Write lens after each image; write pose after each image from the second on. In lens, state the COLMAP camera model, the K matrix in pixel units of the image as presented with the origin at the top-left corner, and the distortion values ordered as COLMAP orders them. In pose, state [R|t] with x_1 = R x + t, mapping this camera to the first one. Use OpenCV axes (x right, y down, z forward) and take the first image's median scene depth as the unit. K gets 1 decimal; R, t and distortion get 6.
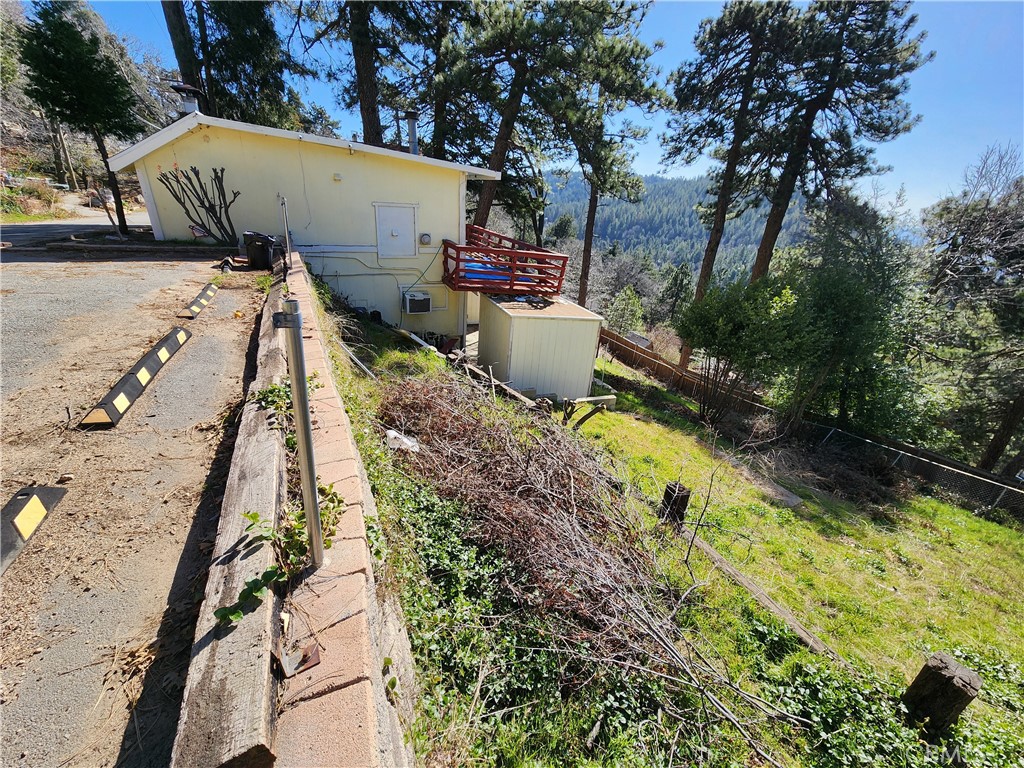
lens RADIAL K [[417.2, 0, 511.5], [0, 417.2, 380.7], [0, 0, 1]] dist [0.003577, -0.000371]
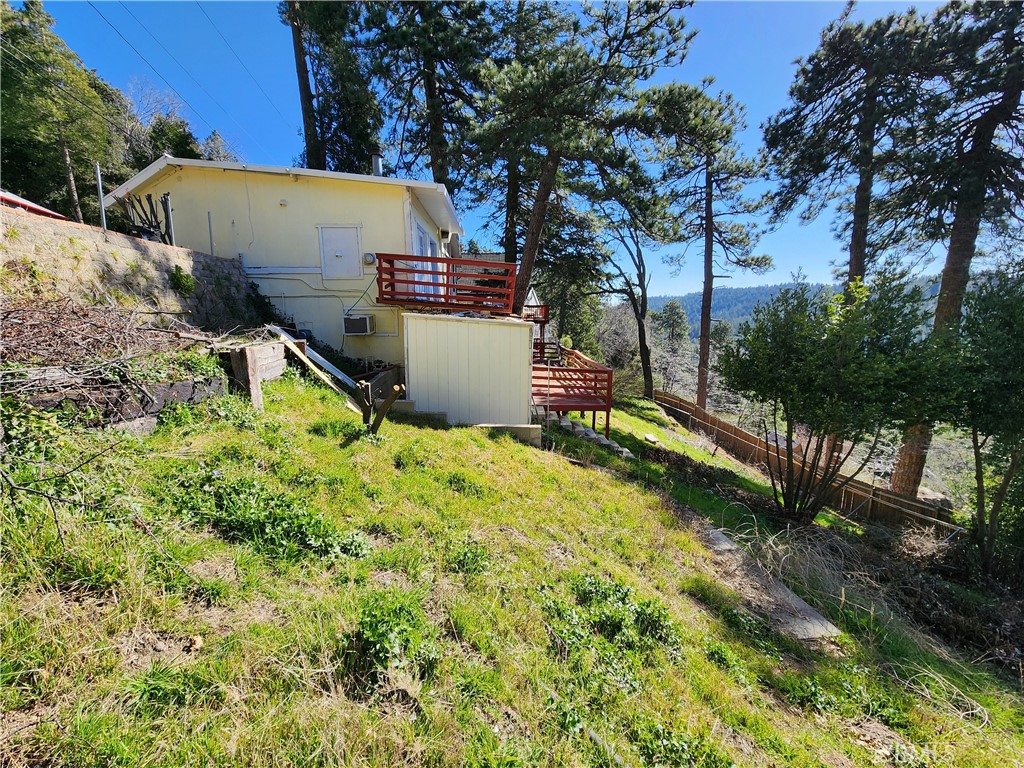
lens RADIAL K [[417.2, 0, 513.9], [0, 417.2, 383.5], [0, 0, 1]] dist [0.003577, -0.000371]
pose [[0.931649, -0.003671, -0.363341, 0.286640], [-0.092593, 0.964539, -0.247165, 0.090717], [0.351364, 0.263914, 0.898272, 0.211113]]
